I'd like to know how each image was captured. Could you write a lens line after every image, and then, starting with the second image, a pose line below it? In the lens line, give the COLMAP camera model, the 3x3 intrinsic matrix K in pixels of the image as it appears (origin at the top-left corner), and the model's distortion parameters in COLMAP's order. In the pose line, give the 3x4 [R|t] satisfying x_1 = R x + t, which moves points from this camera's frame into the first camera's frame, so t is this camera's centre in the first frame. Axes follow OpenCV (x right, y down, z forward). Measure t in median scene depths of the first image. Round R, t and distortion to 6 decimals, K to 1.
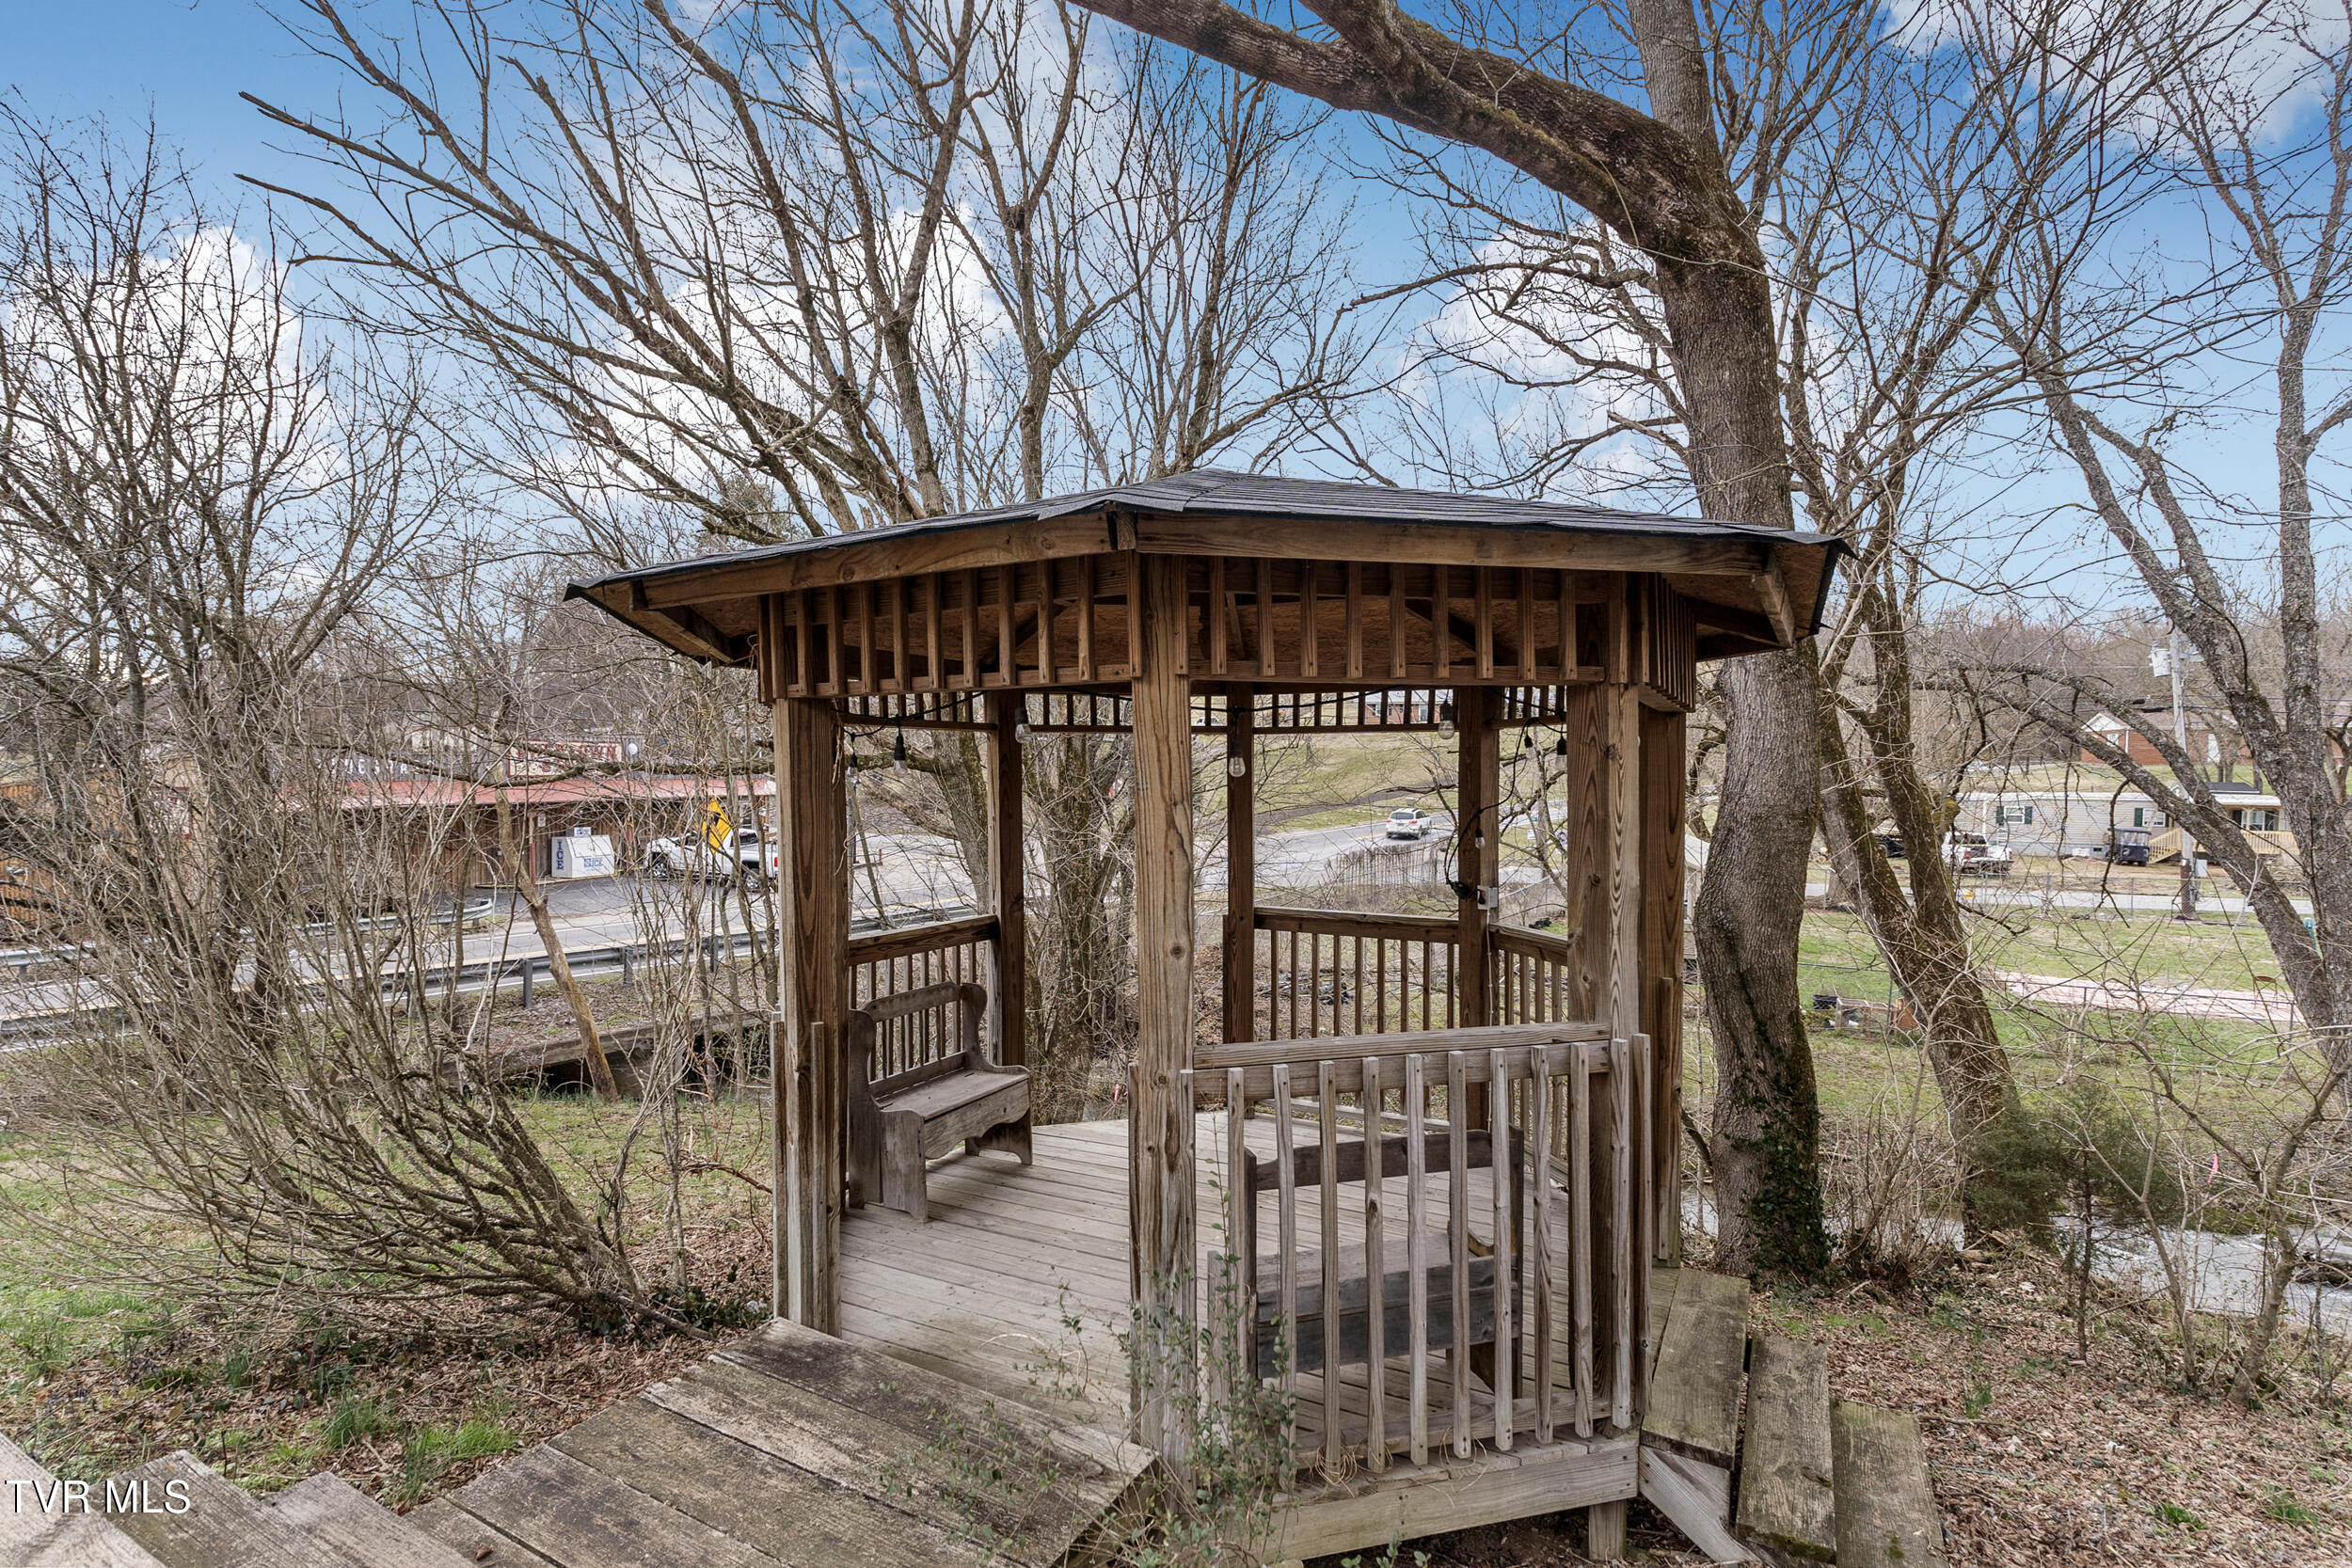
lens RADIAL K [[1125.4, 0, 1176.0], [0, 1125.4, 784.0], [0, 0, 1]] dist [0.001482, 0.000927]
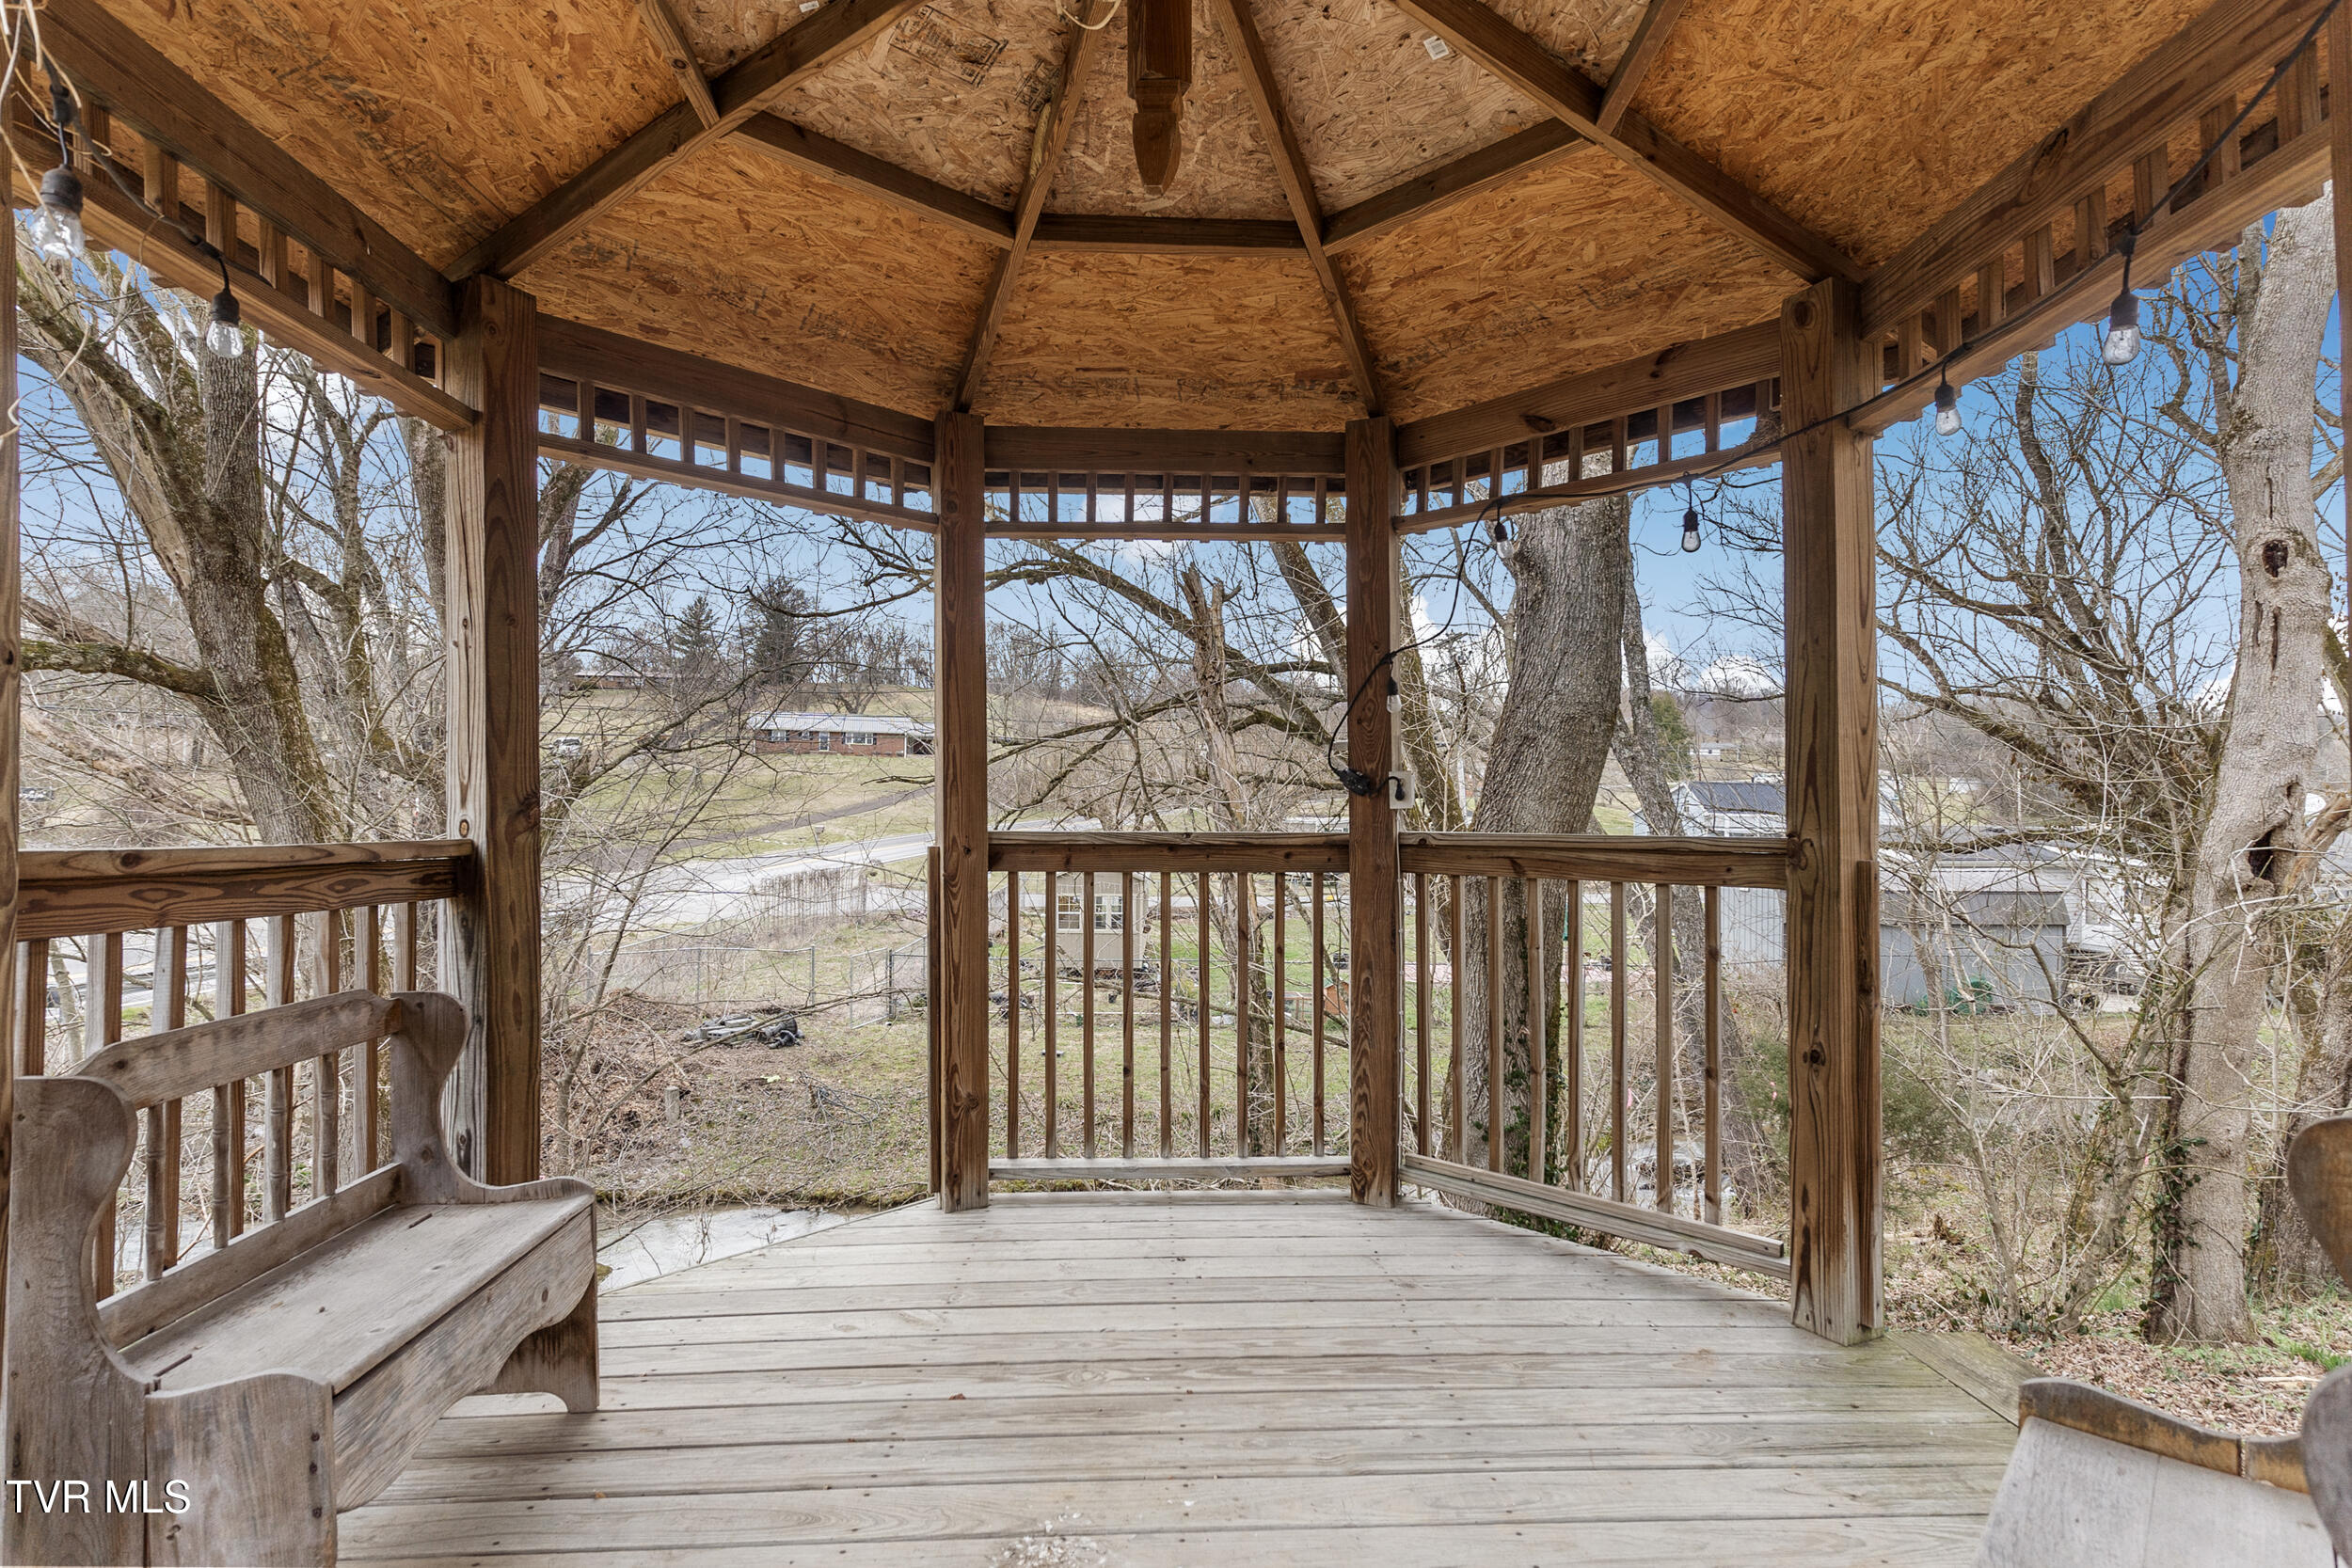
lens RADIAL K [[1125.4, 0, 1176.0], [0, 1125.4, 784.0], [0, 0, 1]] dist [0.001482, 0.000927]
pose [[0.861330, 0.014217, 0.507848, -0.155370], [0.002660, 0.999468, -0.032492, 0.116363], [-0.508040, 0.029337, 0.860834, 0.510255]]
